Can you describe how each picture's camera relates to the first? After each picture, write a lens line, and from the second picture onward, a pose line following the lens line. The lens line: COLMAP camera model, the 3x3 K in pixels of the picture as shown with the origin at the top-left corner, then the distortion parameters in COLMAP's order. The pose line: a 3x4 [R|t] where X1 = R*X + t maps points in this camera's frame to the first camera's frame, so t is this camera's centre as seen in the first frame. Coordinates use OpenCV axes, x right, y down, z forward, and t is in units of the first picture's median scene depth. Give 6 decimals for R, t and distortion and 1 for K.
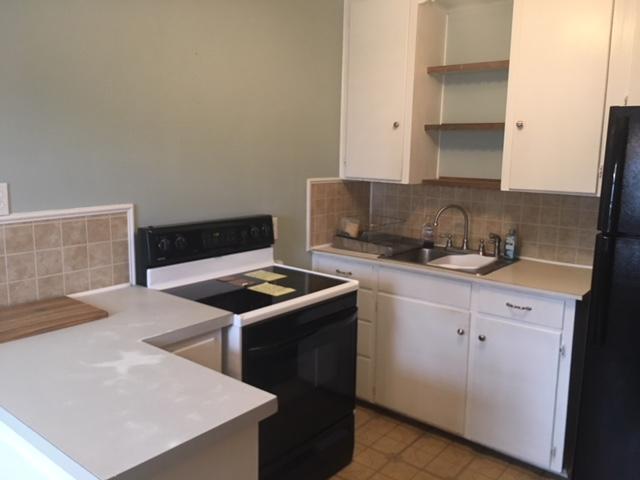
lens RADIAL K [[544.6, 0, 320.0], [0, 544.6, 240.0], [0, 0, 1]] dist [0.057195, -0.077689]
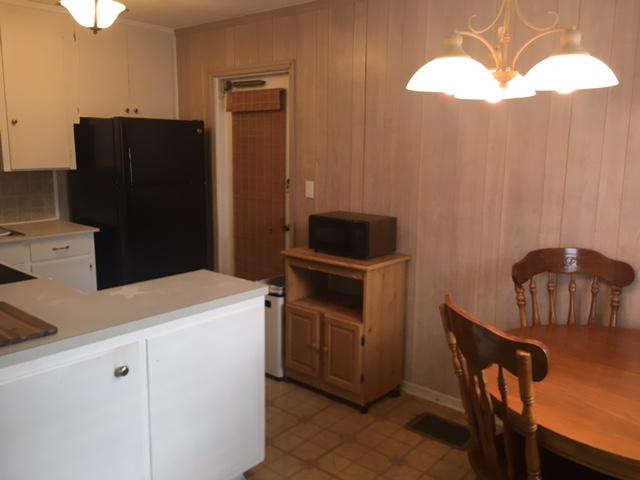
lens RADIAL K [[544.6, 0, 320.0], [0, 544.6, 240.0], [0, 0, 1]] dist [0.057195, -0.077689]
pose [[0.019834, -0.195368, 0.980529, -0.900472], [0.158247, 0.968973, 0.189864, -0.058066], [-0.987200, 0.151400, 0.050135, 0.206497]]
